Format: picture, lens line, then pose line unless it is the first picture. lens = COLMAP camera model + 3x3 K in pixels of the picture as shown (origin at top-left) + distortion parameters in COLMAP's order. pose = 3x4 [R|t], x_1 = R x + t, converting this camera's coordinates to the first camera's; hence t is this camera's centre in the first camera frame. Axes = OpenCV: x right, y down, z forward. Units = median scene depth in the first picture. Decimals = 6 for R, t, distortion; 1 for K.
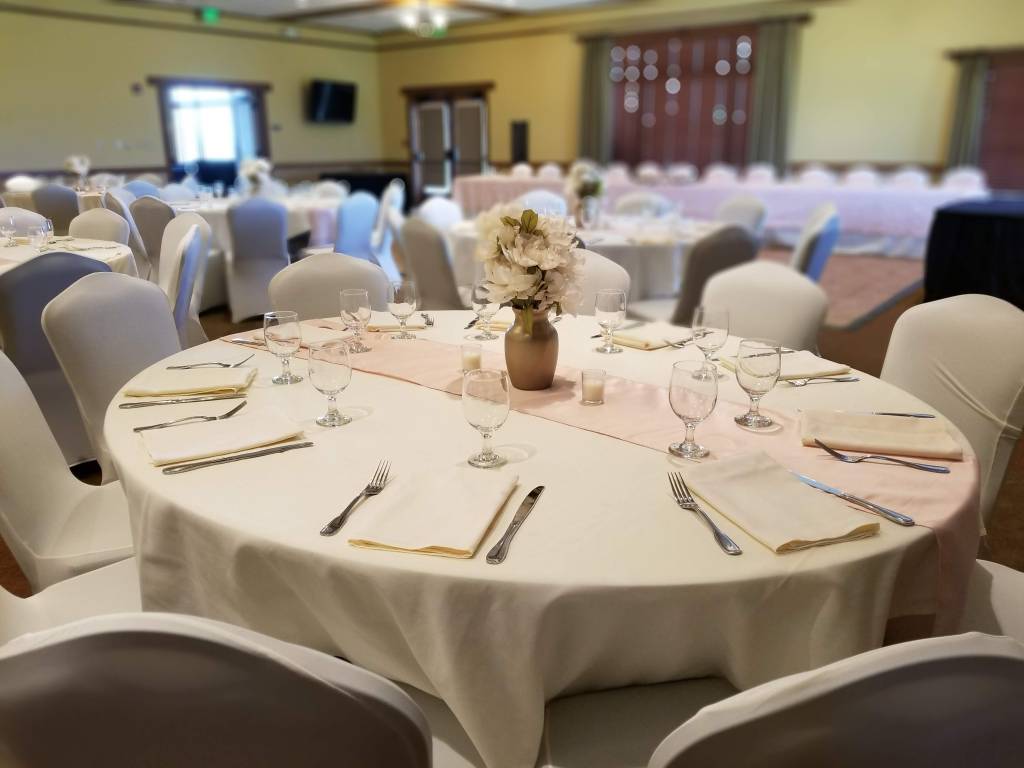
lens RADIAL K [[798.6, 0, 513.5], [0, 798.6, 377.7], [0, 0, 1]] dist [0.088799, -0.144120]
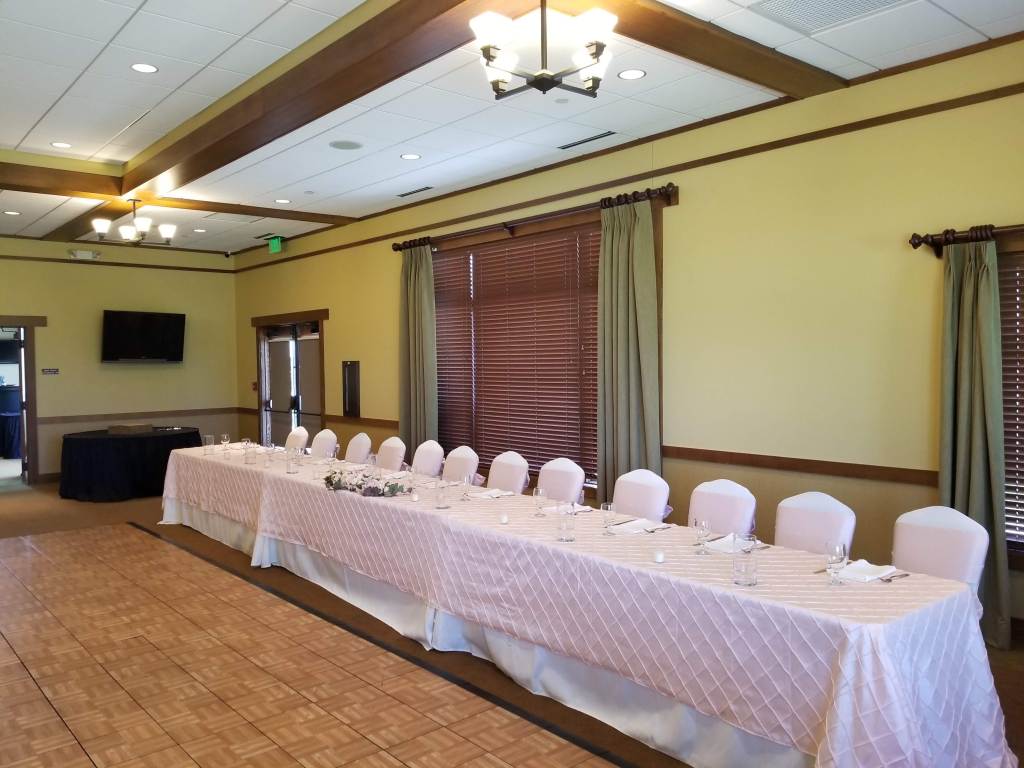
lens RADIAL K [[798.6, 0, 513.5], [0, 798.6, 377.7], [0, 0, 1]] dist [0.088799, -0.144120]
pose [[0.978804, 0.001089, -0.204797, 0.313237], [-0.053918, 0.966079, -0.252556, -0.150319], [0.197575, 0.258245, 0.945660, 0.411691]]
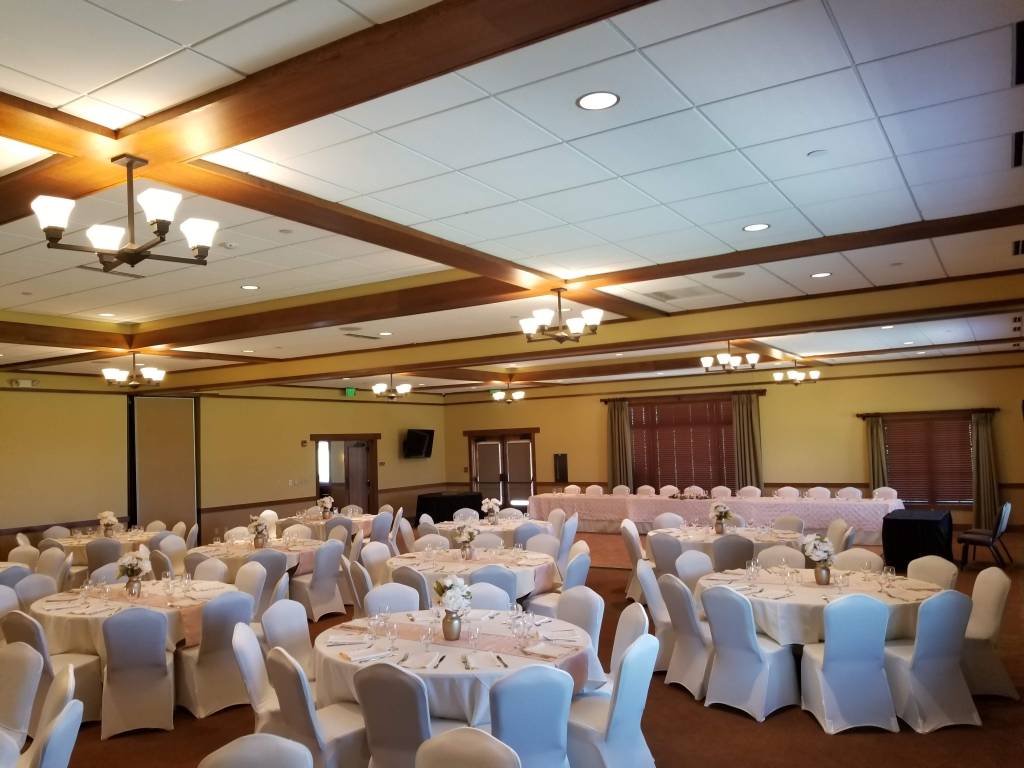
lens RADIAL K [[796.1, 0, 505.9], [0, 796.1, 400.6], [0, 0, 1]] dist [0.092688, -0.158006]
pose [[0.995520, -0.019460, 0.092523, -0.230759], [0.049114, 0.942635, -0.330192, 0.047971], [-0.080790, 0.333257, 0.939368, -0.344711]]
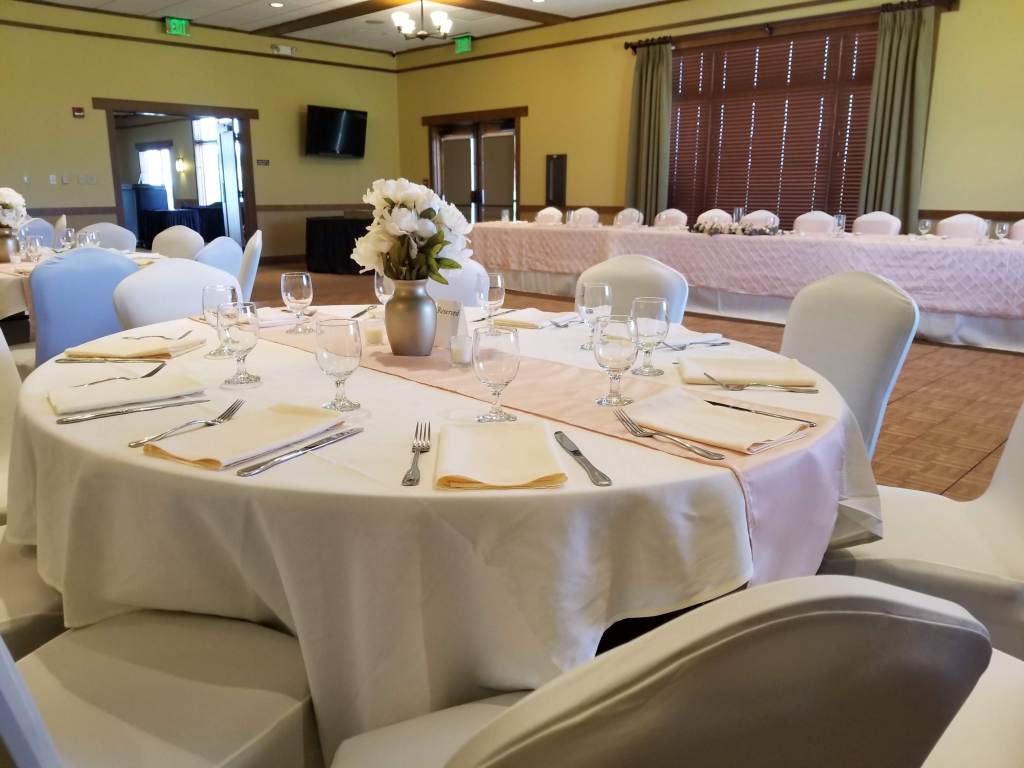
lens RADIAL K [[798.9, 0, 506.4], [0, 798.9, 386.9], [0, 0, 1]] dist [0.089741, -0.148546]
pose [[0.992112, 0.036467, -0.119929, 0.067660], [-0.041823, 0.998223, -0.042452, -0.060163], [0.118168, 0.047133, 0.991874, 0.240724]]
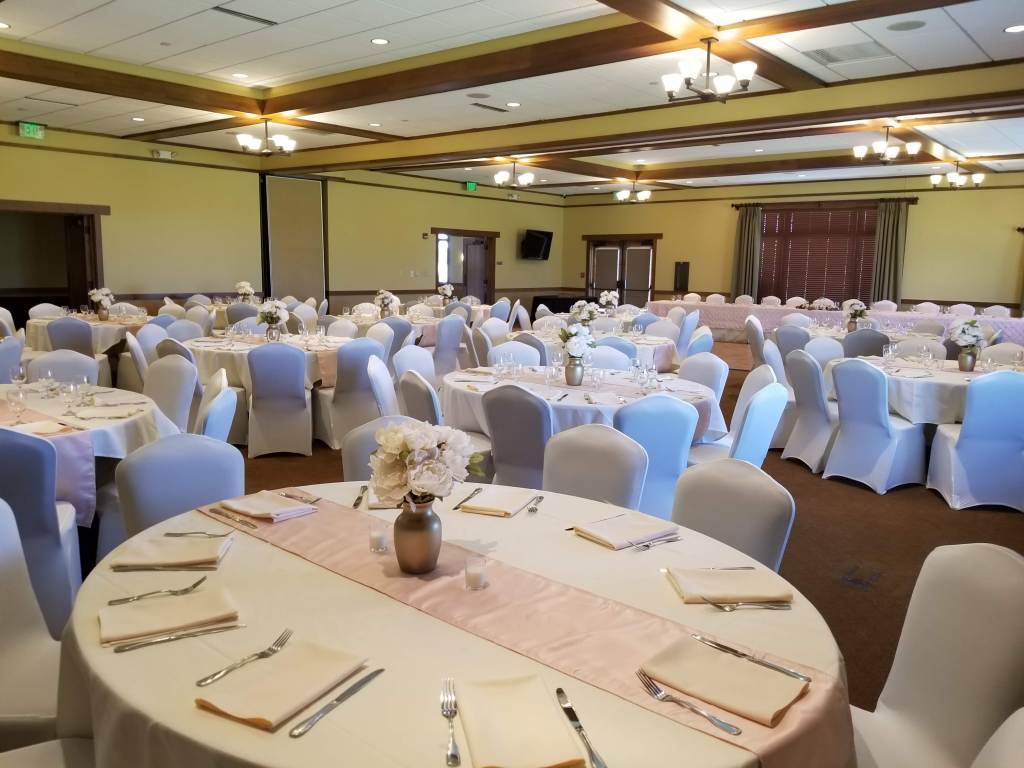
lens RADIAL K [[795.7, 0, 511.0], [0, 795.7, 378.1], [0, 0, 1]] dist [0.094795, -0.161951]
pose [[0.998722, 0.031514, -0.039512, -0.238578], [-0.036856, 0.989079, -0.142703, 0.080719], [0.034584, 0.143977, 0.988977, -0.329968]]
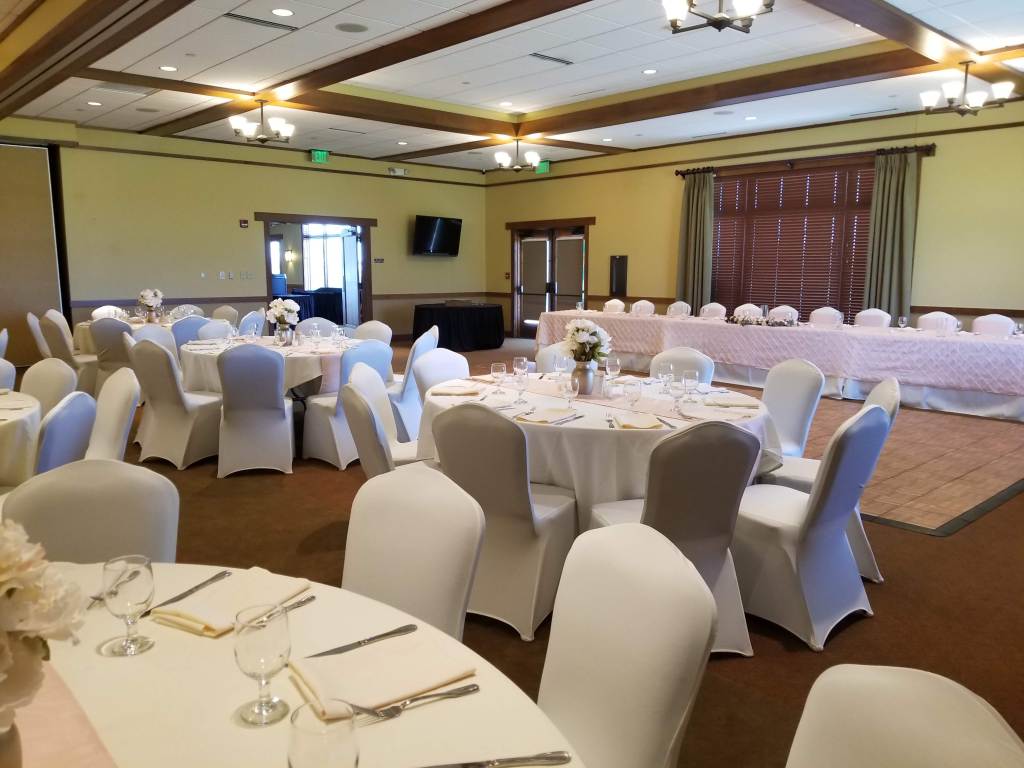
lens RADIAL K [[797.0, 0, 518.4], [0, 797.0, 388.3], [0, 0, 1]] dist [0.112012, -0.199565]
pose [[0.984997, 0.036779, -0.168607, 0.061757], [-0.059190, 0.989761, -0.129884, -0.031341], [0.162103, 0.137916, 0.977088, 0.067713]]
